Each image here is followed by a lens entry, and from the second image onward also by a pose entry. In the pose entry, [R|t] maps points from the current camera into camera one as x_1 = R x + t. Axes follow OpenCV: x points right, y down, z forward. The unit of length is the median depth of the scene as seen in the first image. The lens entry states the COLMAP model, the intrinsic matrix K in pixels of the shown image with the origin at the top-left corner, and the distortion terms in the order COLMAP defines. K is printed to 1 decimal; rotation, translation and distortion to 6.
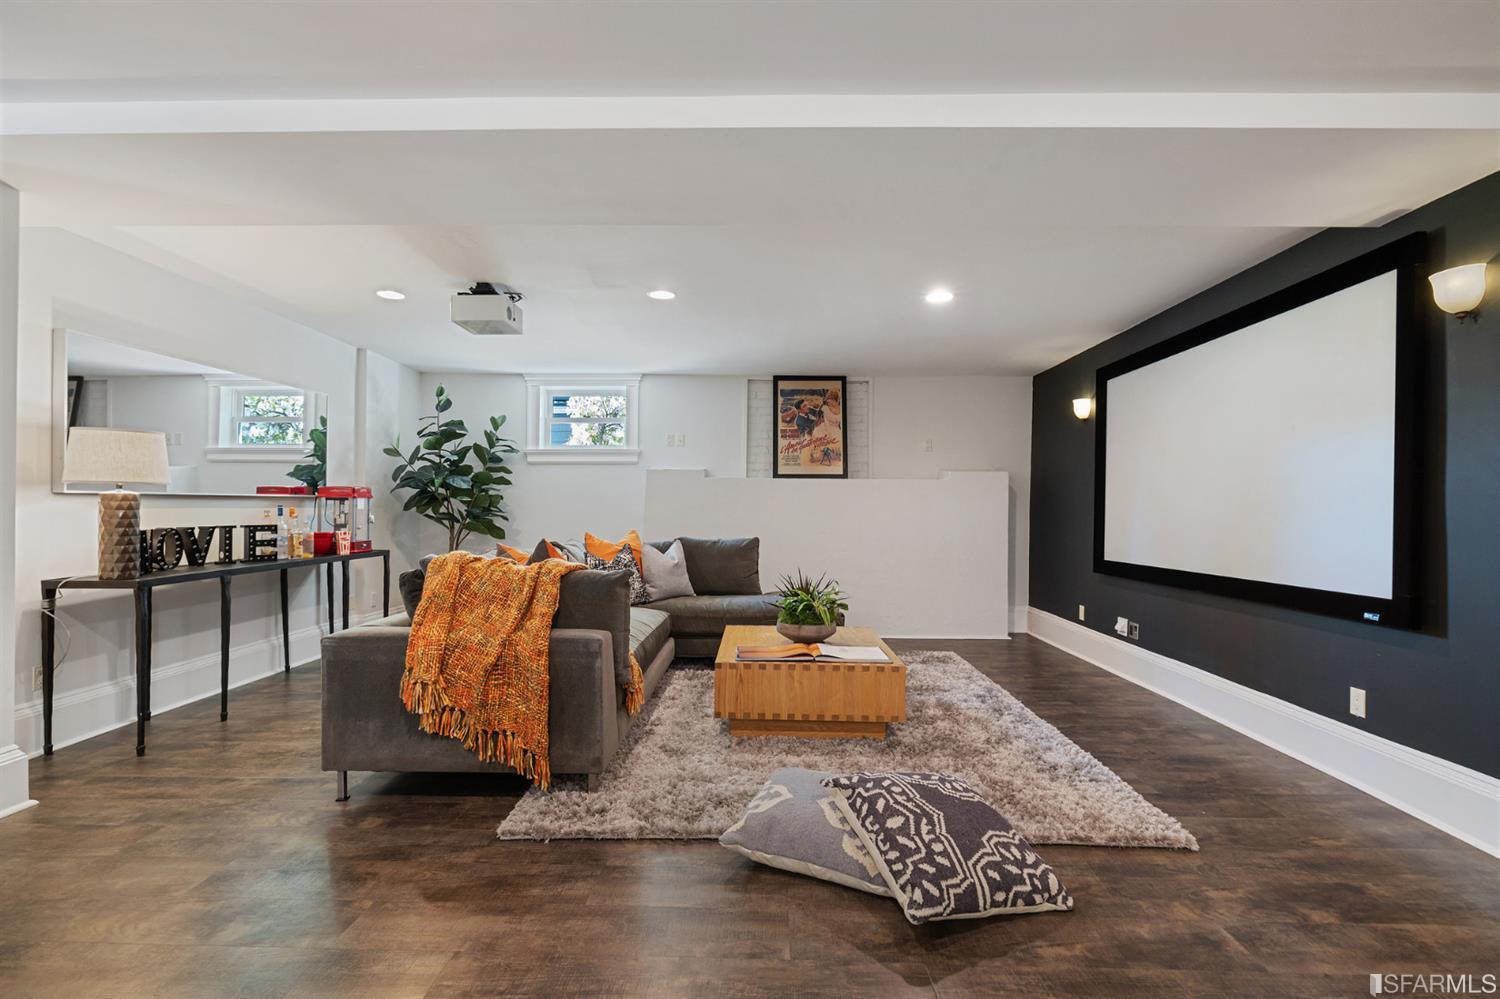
lens RADIAL K [[691.1, 0, 750.0], [0, 691.1, 499.5], [0, 0, 1]] dist [-0.000257, -0.000125]
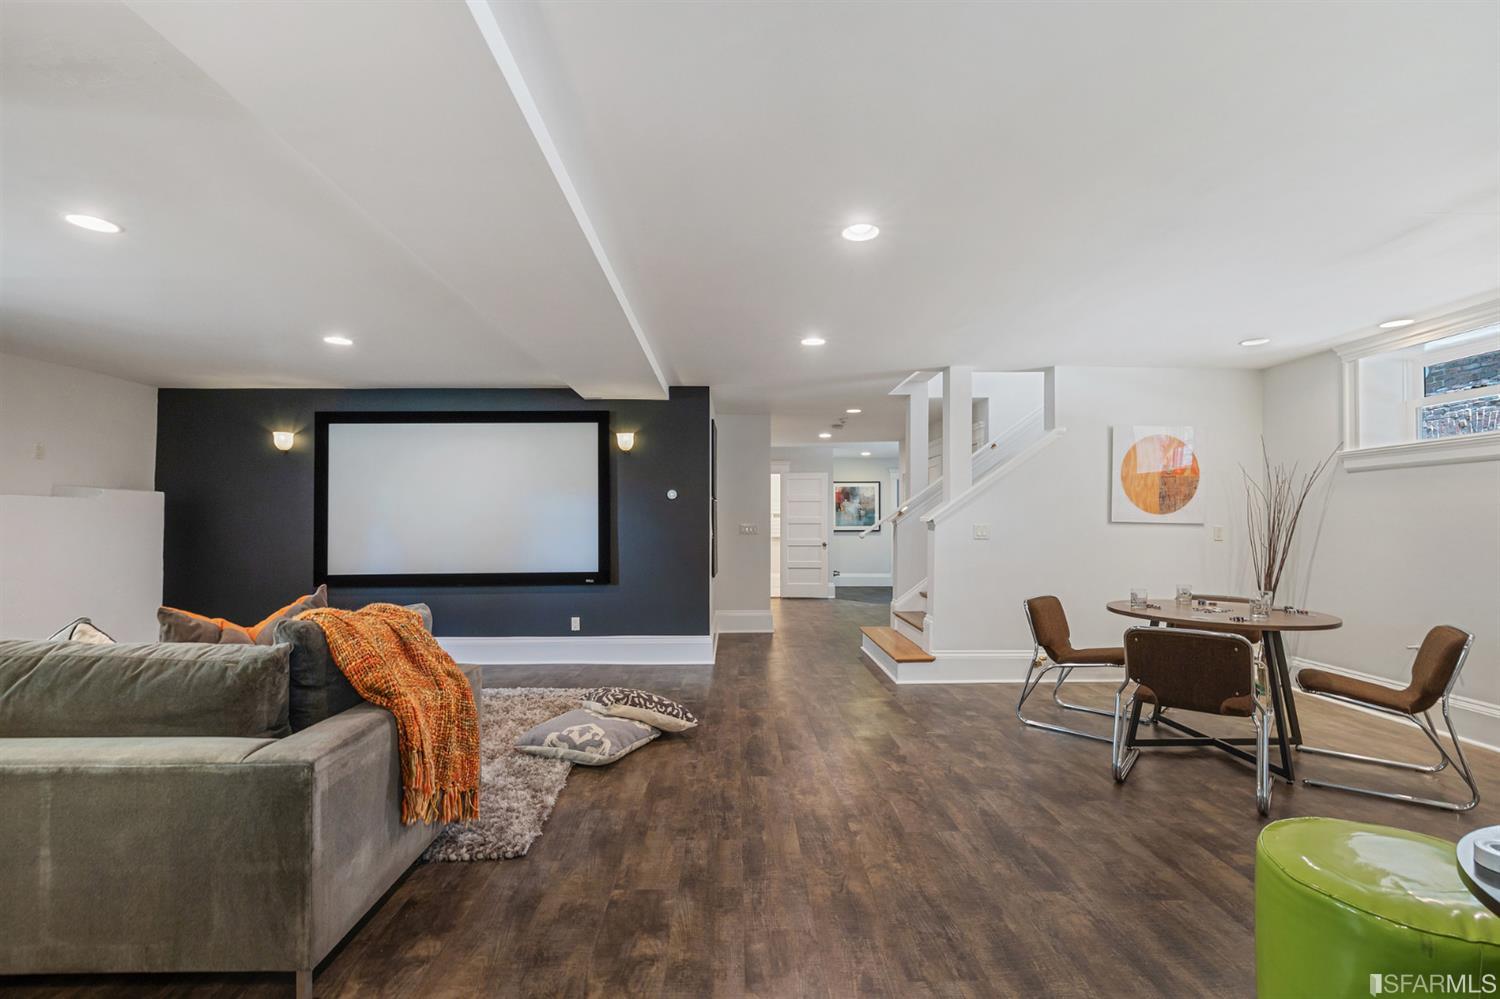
lens RADIAL K [[638.6, 0, 753.6], [0, 638.6, 503.5], [0, 0, 1]] dist [0.001803, 0.000411]
pose [[-0.035744, 0.028833, 0.998945, -1.113373], [-0.009649, 0.999527, -0.029195, -0.018318], [-0.999314, -0.010682, -0.035449, 0.558420]]
